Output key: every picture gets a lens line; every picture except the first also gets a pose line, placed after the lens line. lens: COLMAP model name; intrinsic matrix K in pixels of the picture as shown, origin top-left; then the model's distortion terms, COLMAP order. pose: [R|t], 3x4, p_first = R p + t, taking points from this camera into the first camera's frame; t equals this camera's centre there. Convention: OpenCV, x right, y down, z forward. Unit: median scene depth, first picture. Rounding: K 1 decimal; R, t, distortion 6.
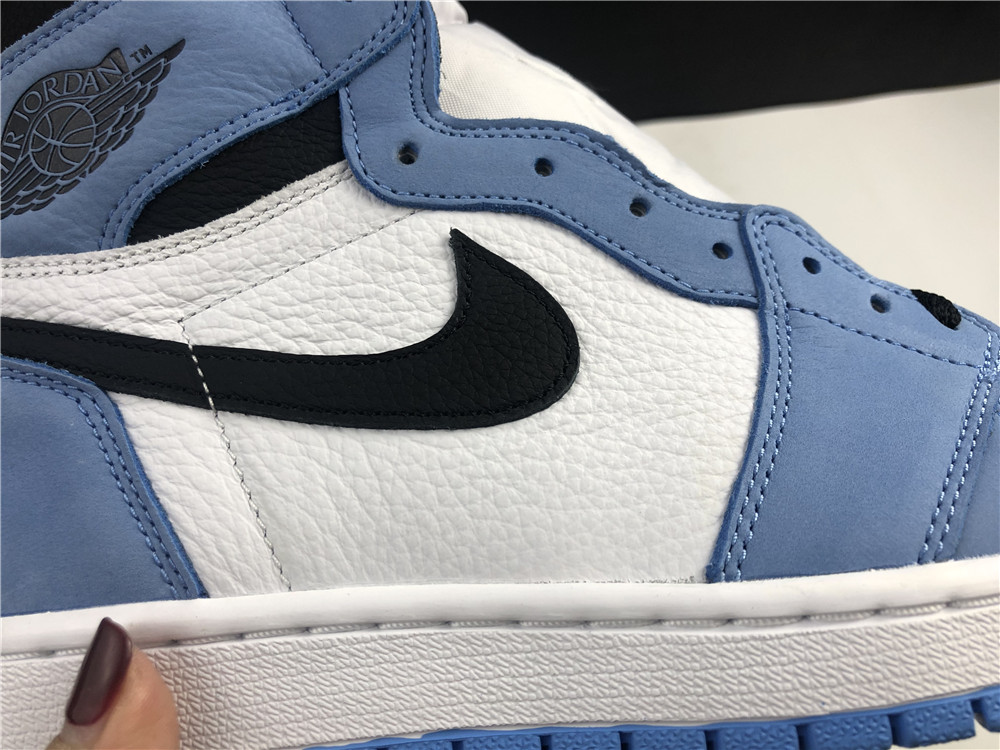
lens RADIAL K [[900.3, 0, 503.3], [0, 900.3, 358.5], [0, 0, 1]] dist [-0.008999, 0.015388]
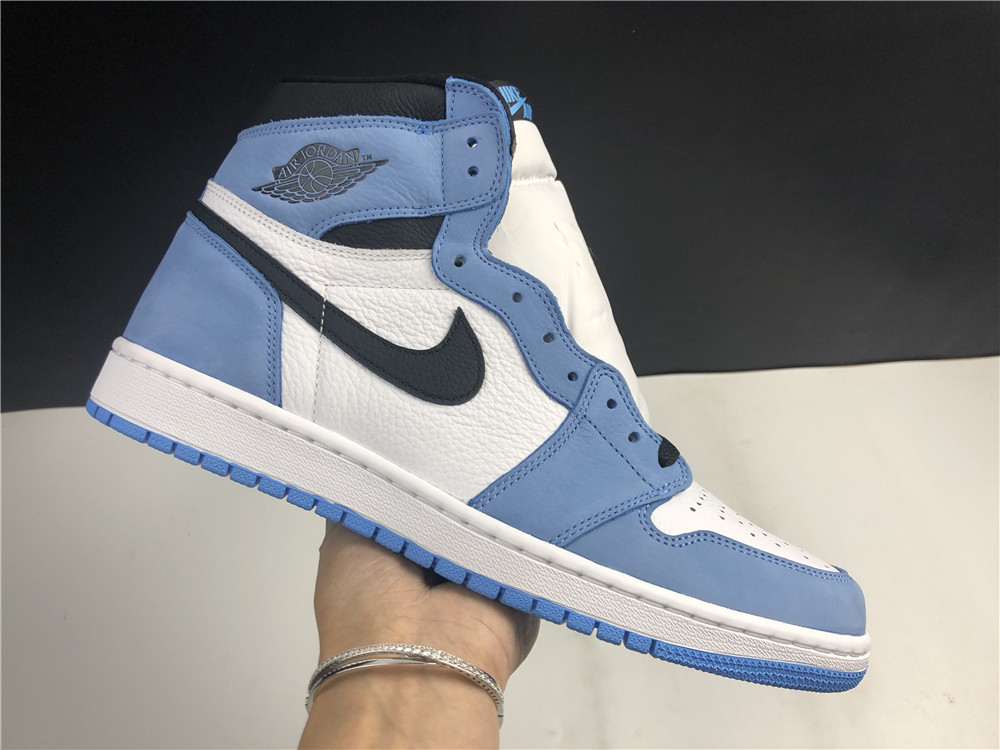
lens RADIAL K [[809.8, 0, 500.0], [0, 809.8, 375.0], [0, 0, 1]] dist [0.052448, -0.002382]
pose [[0.876995, 0.474610, -0.075001, 0.241350], [-0.463601, 0.876813, 0.127565, -0.288505], [0.126306, -0.077104, 0.988990, -0.848824]]
